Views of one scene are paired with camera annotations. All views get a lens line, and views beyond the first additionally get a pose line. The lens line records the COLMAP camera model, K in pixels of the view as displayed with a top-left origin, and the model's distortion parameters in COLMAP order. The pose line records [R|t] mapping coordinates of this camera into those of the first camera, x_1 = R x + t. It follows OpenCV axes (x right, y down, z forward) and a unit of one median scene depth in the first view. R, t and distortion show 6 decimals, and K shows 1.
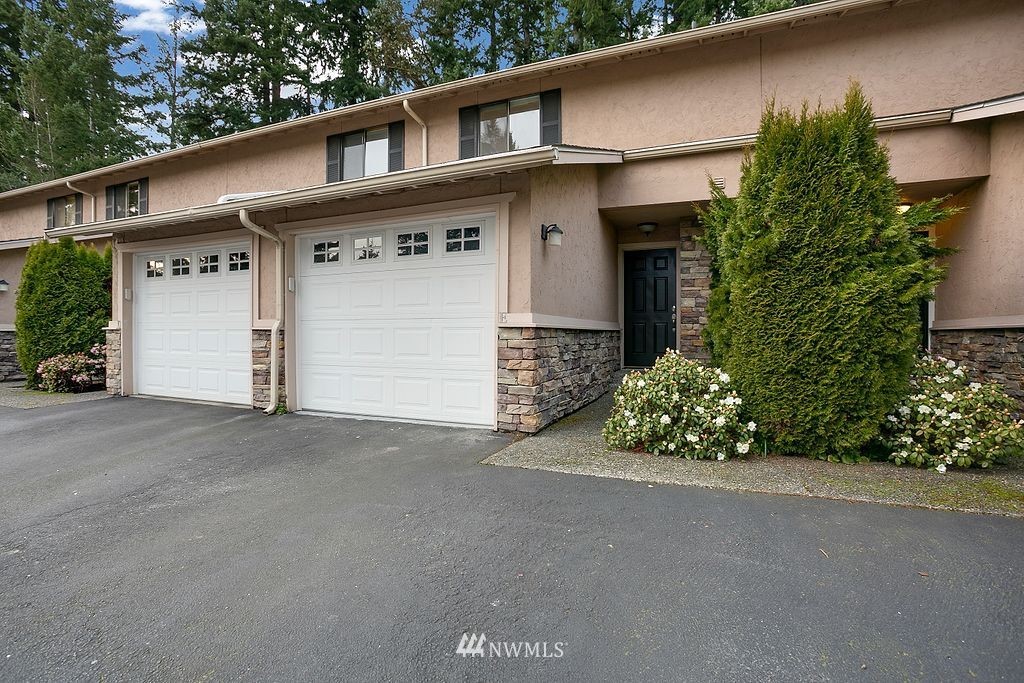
lens RADIAL K [[527.7, 0, 501.9], [0, 527.7, 339.0], [0, 0, 1]] dist [-0.083167, 0.037474]
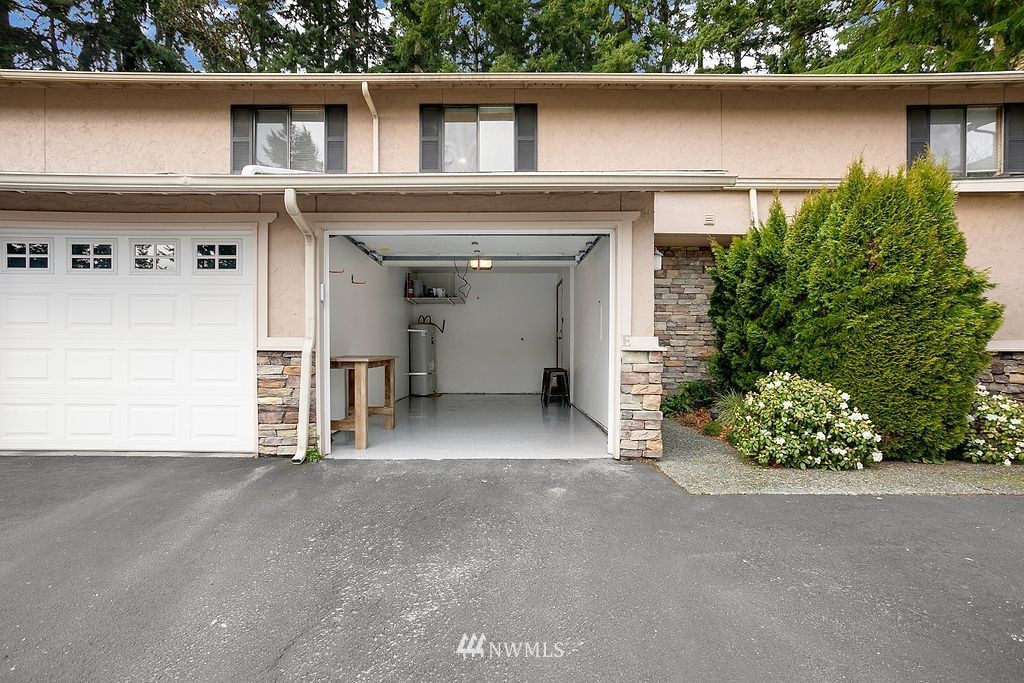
lens RADIAL K [[525.4, 0, 514.7], [0, 525.4, 356.2], [0, 0, 1]] dist [-0.058925, 0.046789]
pose [[0.911843, -0.001125, 0.410538, -0.536049], [0.001260, 0.999999, -0.000059, -0.011467], [-0.410537, 0.000571, 0.911844, 0.199678]]
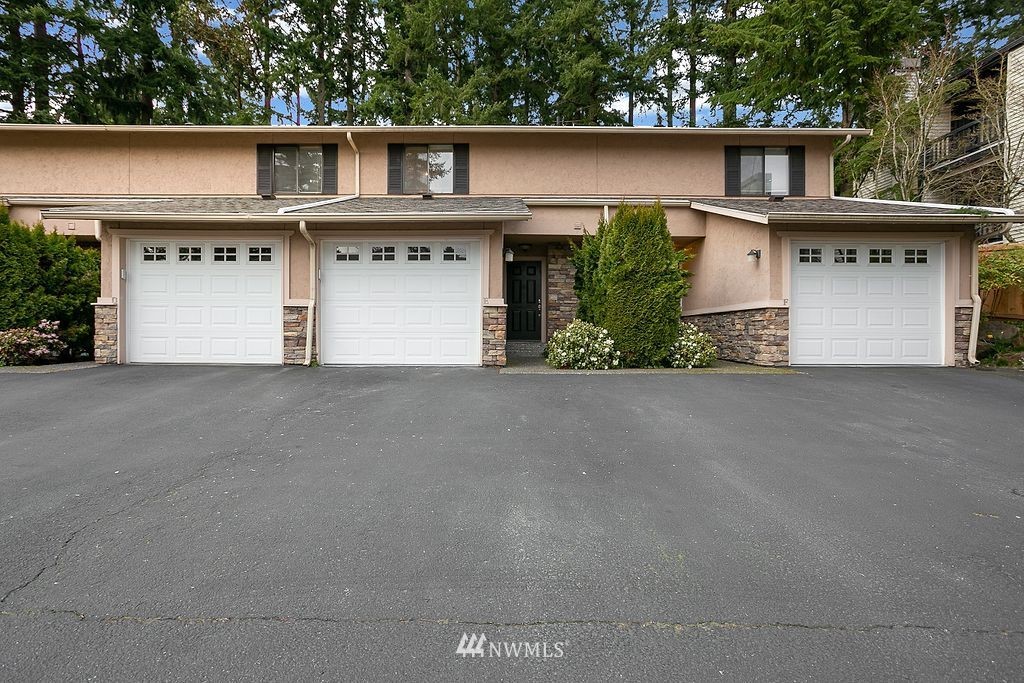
lens RADIAL K [[530.6, 0, 529.4], [0, 530.6, 342.1], [0, 0, 1]] dist [-0.074678, 0.052006]
pose [[0.902775, -0.004394, 0.430091, -0.582487], [0.000496, 0.999958, 0.009175, 0.074699], [-0.430113, -0.008070, 0.902739, -0.606130]]
